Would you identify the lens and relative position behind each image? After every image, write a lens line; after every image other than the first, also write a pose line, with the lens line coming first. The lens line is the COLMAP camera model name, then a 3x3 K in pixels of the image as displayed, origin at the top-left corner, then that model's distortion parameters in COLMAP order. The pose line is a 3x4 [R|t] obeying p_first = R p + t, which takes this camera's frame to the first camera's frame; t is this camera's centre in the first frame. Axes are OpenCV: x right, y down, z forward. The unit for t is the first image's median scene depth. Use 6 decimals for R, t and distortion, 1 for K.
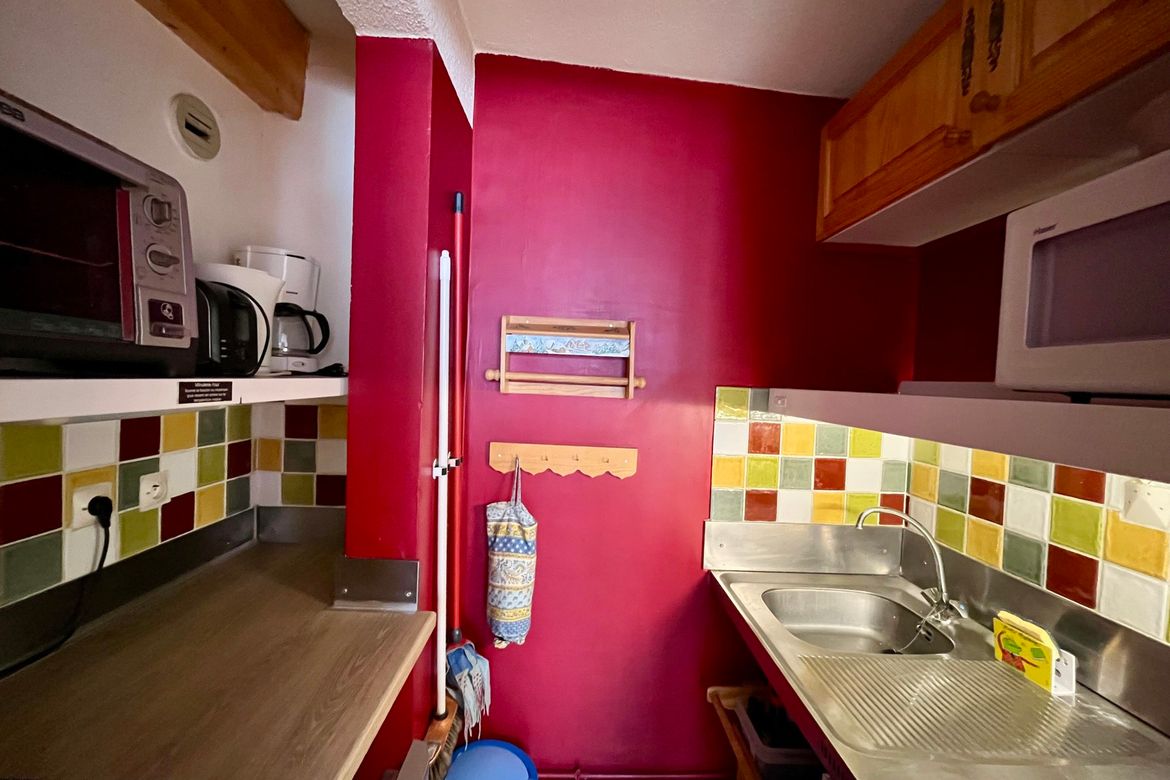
lens RADIAL K [[472.5, 0, 581.2], [0, 472.5, 392.0], [0, 0, 1]] dist [-0.002710, -0.000266]
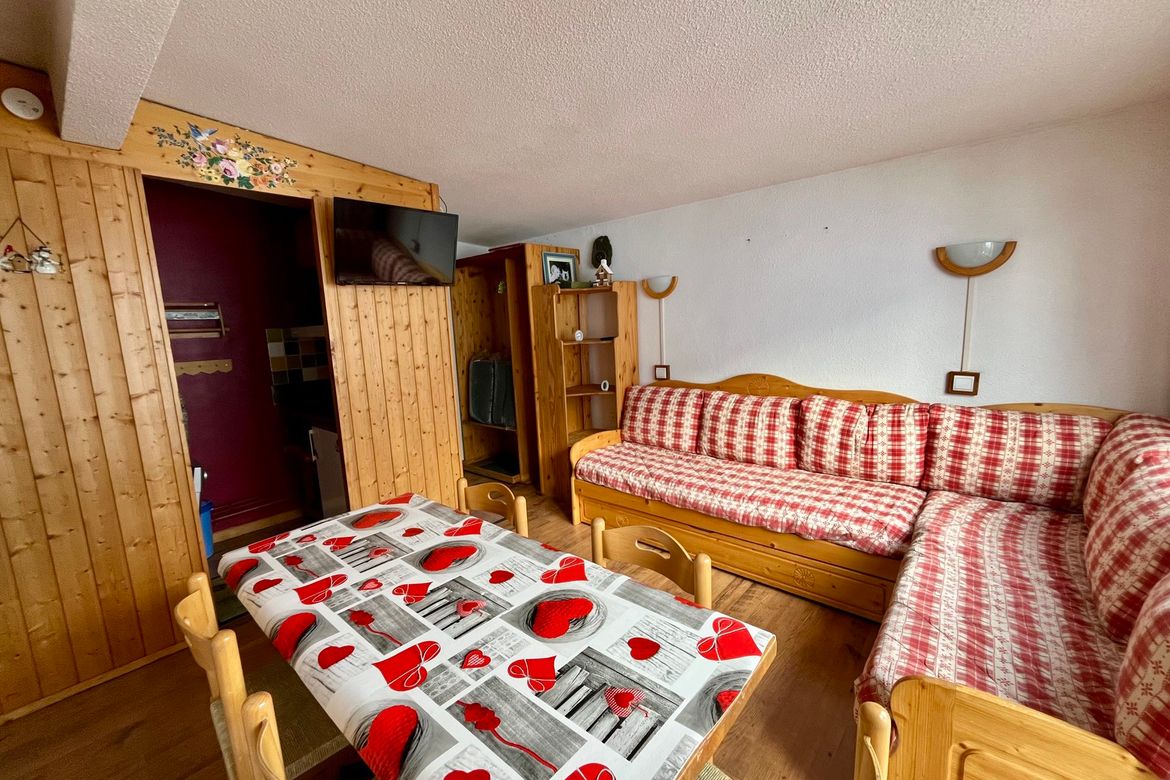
lens RADIAL K [[472.5, 0, 581.2], [0, 472.5, 392.0], [0, 0, 1]] dist [-0.002710, -0.000266]
pose [[0.674300, -0.171178, 0.718343, -0.472116], [0.090007, 0.984561, 0.150127, 0.100652], [-0.732951, -0.036575, 0.679297, -2.089219]]
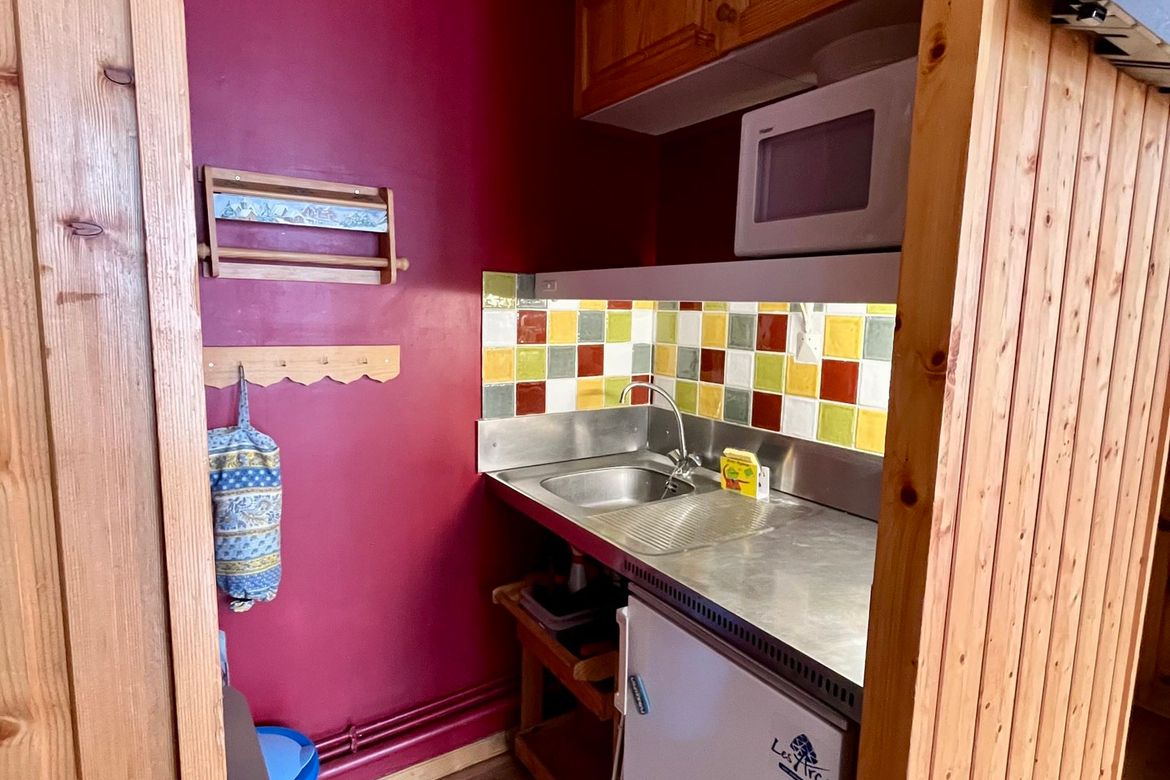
lens RADIAL K [[630.4, 0, 583.7], [0, 630.4, 384.7], [0, 0, 1]] dist [-0.001331, -0.001619]
pose [[0.841687, -0.088508, 0.532663, -0.239691], [0.026236, 0.992013, 0.123377, 0.069032], [-0.539328, -0.089870, 0.837286, -0.141201]]
